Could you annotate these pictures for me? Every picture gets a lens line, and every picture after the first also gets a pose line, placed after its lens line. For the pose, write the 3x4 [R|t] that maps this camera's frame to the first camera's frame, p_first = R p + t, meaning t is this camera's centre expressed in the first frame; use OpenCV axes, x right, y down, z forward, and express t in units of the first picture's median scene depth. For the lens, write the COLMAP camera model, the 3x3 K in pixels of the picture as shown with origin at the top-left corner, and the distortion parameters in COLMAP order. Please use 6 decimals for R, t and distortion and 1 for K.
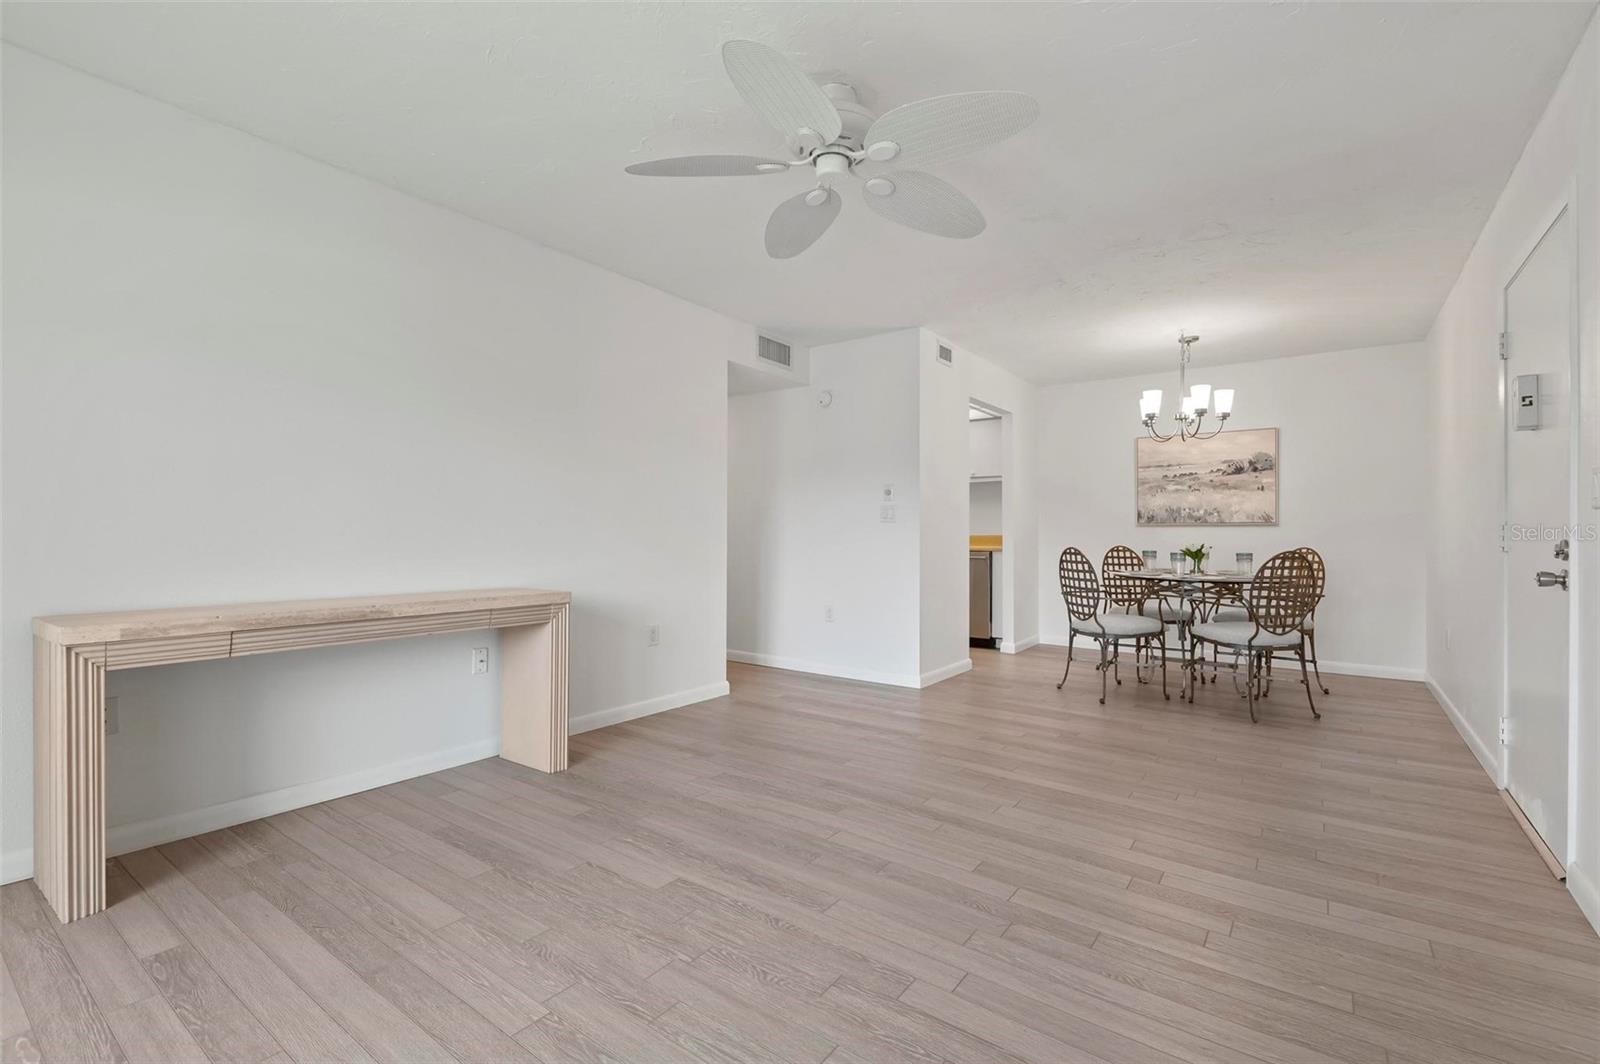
lens RADIAL K [[713.1, 0, 809.4], [0, 713.1, 536.3], [0, 0, 1]] dist [0.009955, -0.000827]
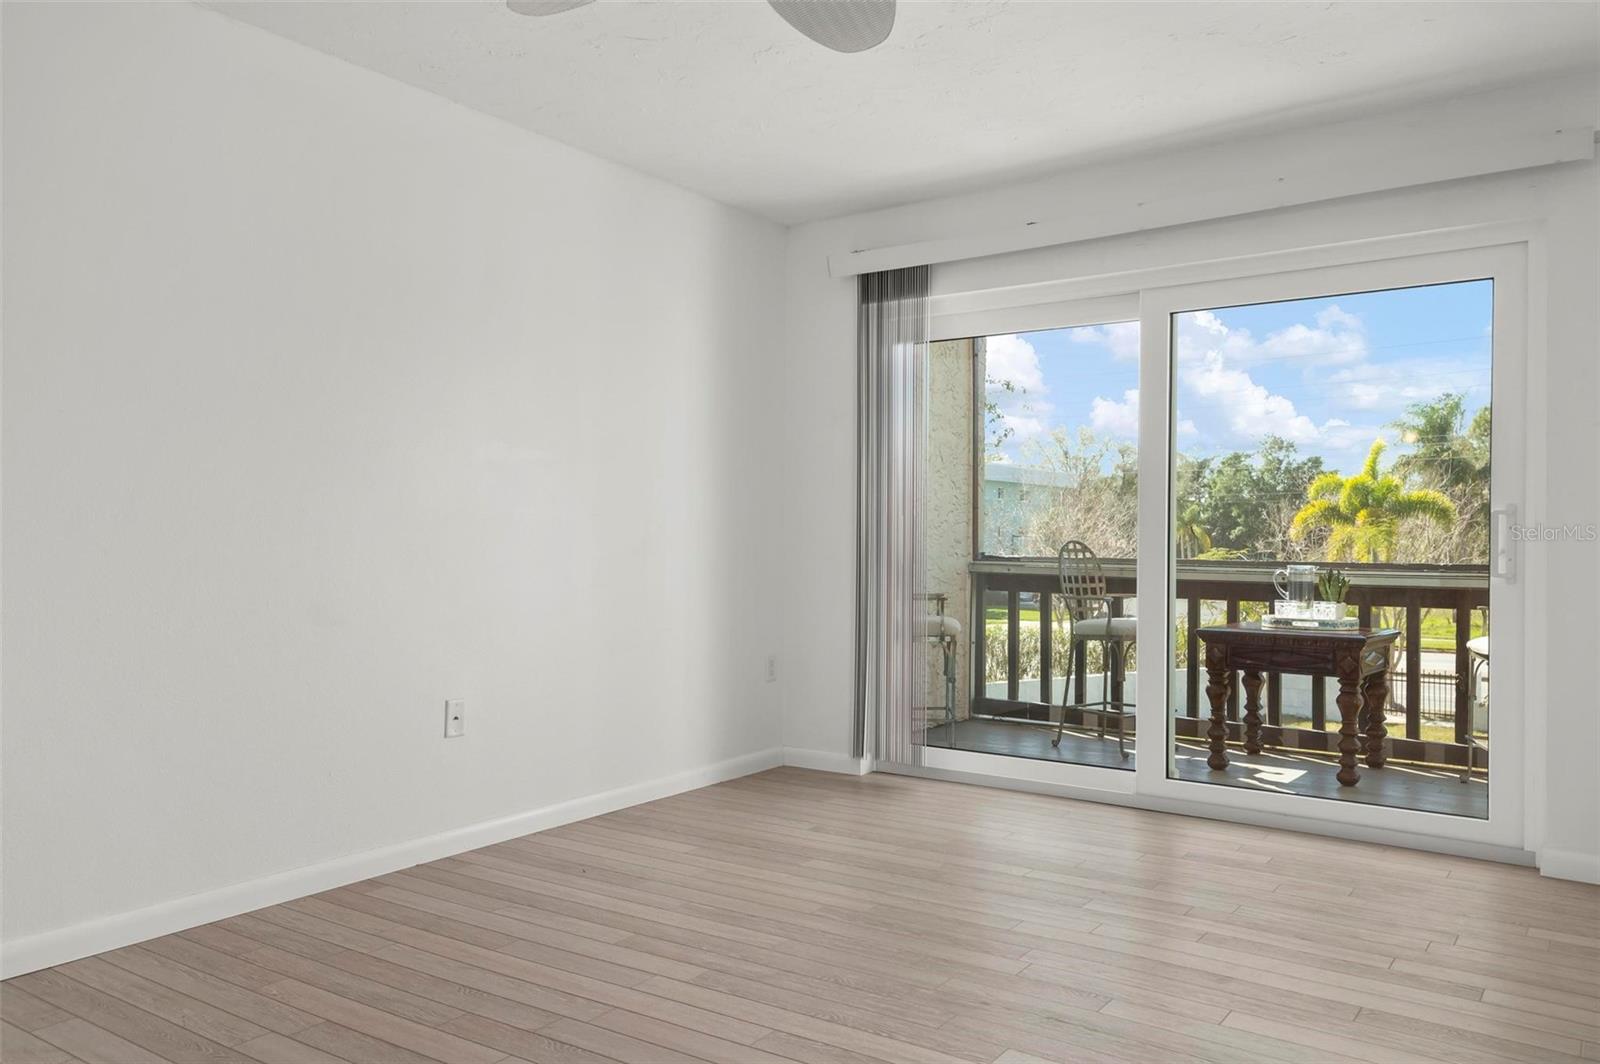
lens RADIAL K [[1202.8, 0, 785.9], [0, 1202.8, 535.7], [0, 0, 1]] dist [0.035093, 0.002872]
pose [[-0.999916, -0.009552, 0.008785, 0.000183], [-0.009511, 0.999944, 0.004702, -0.005497], [-0.008829, 0.004618, -0.999950, 0.924509]]
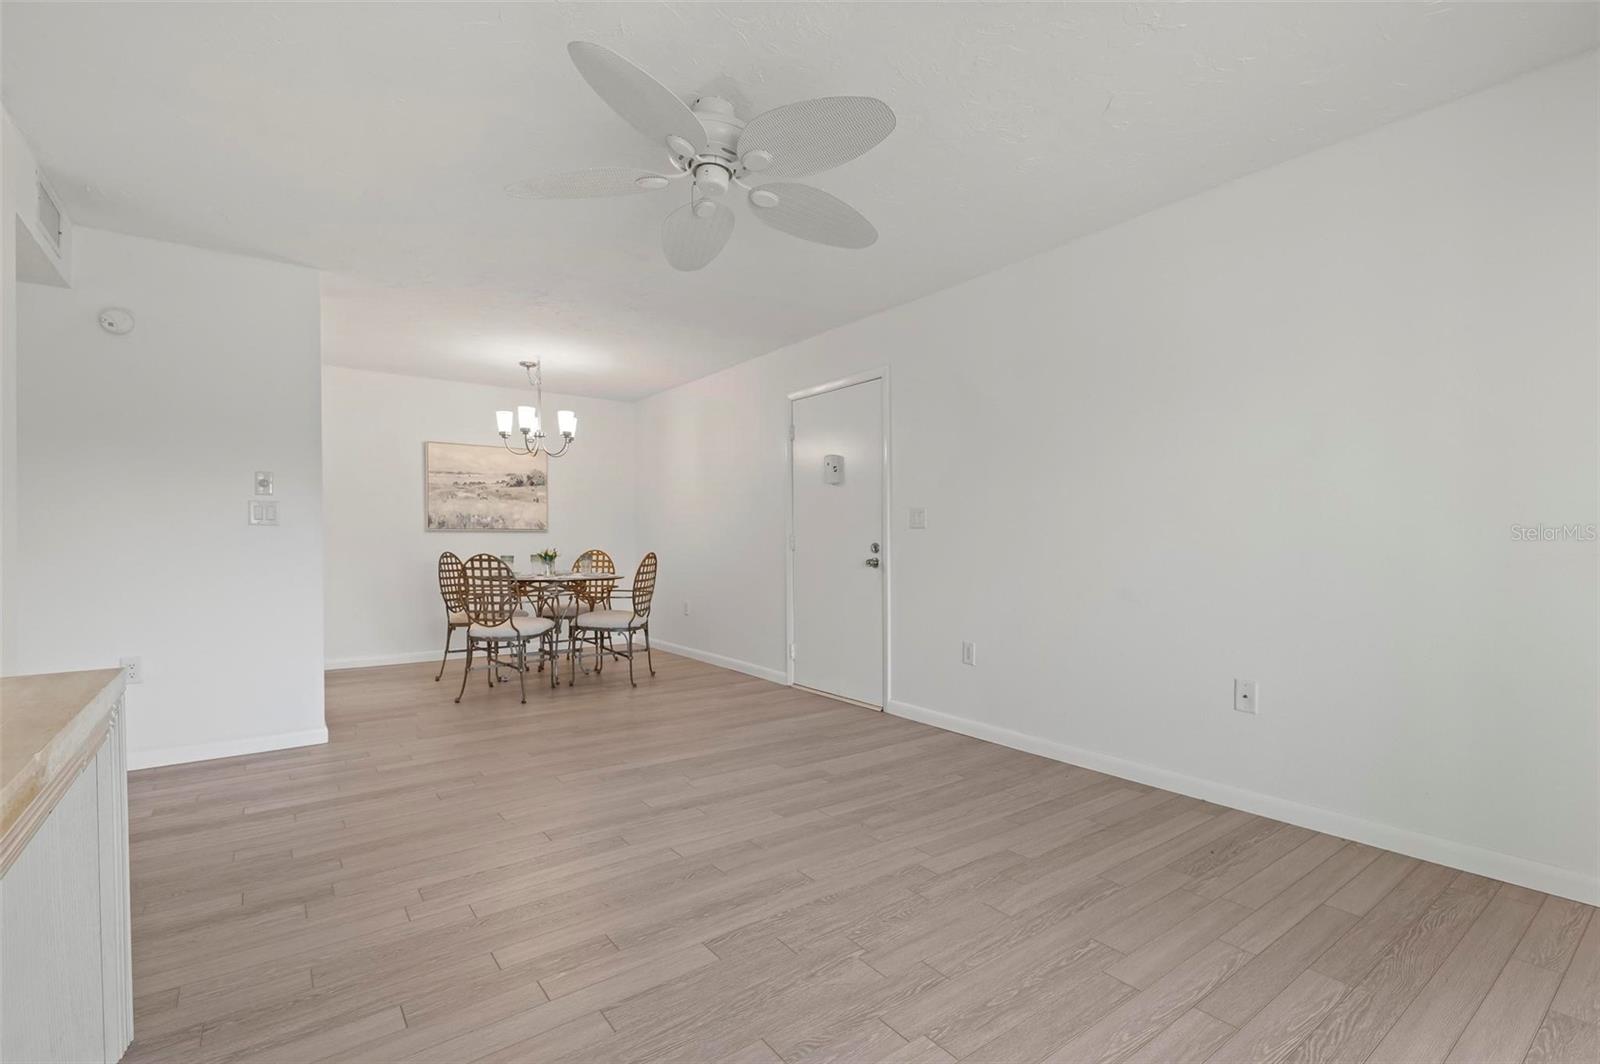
lens RADIAL K [[713.1, 0, 810.4], [0, 713.1, 539.4], [0, 0, 1]] dist [0.009955, -0.000827]
pose [[0.293841, -0.003642, 0.955847, -0.422691], [0.004303, 0.999988, 0.002487, -0.004771], [-0.955844, 0.003383, 0.293853, 0.271373]]
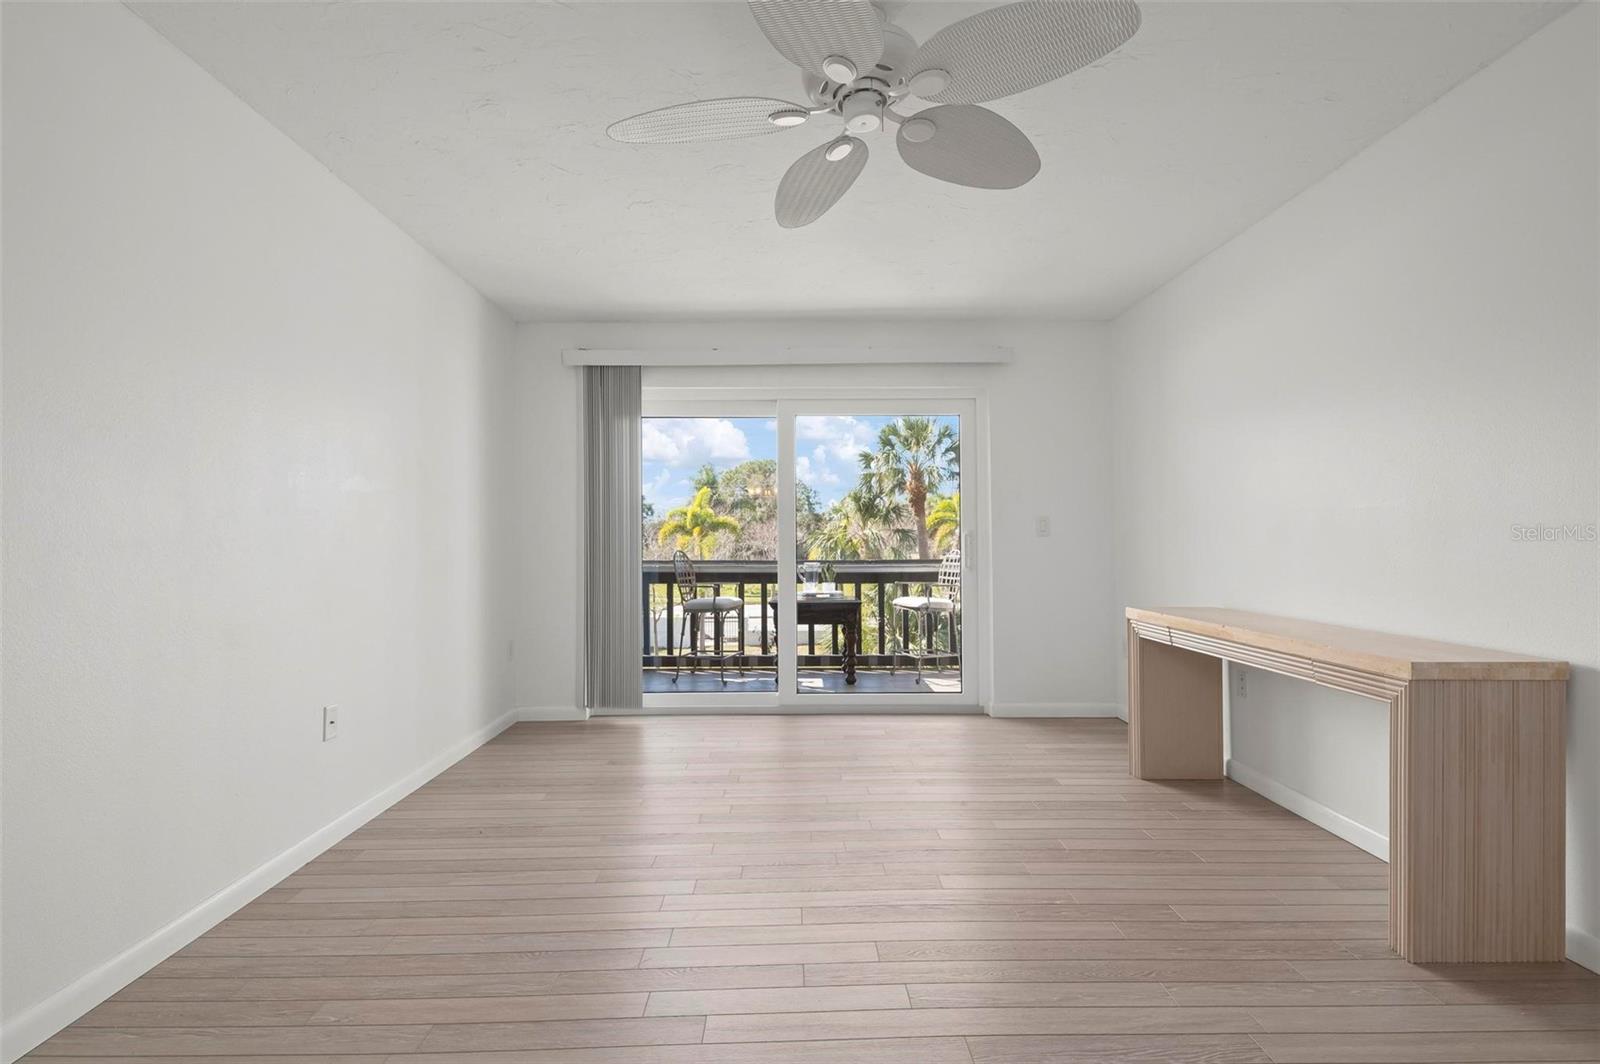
lens RADIAL K [[753.7, 0, 797.2], [0, 753.7, 529.3], [0, 0, 1]] dist [0.010484, -0.008104]
pose [[-0.807592, -0.011162, -0.589636, 0.284437], [-0.003307, 0.999891, -0.014399, -0.013860], [0.589733, -0.009679, -0.807540, 0.775273]]
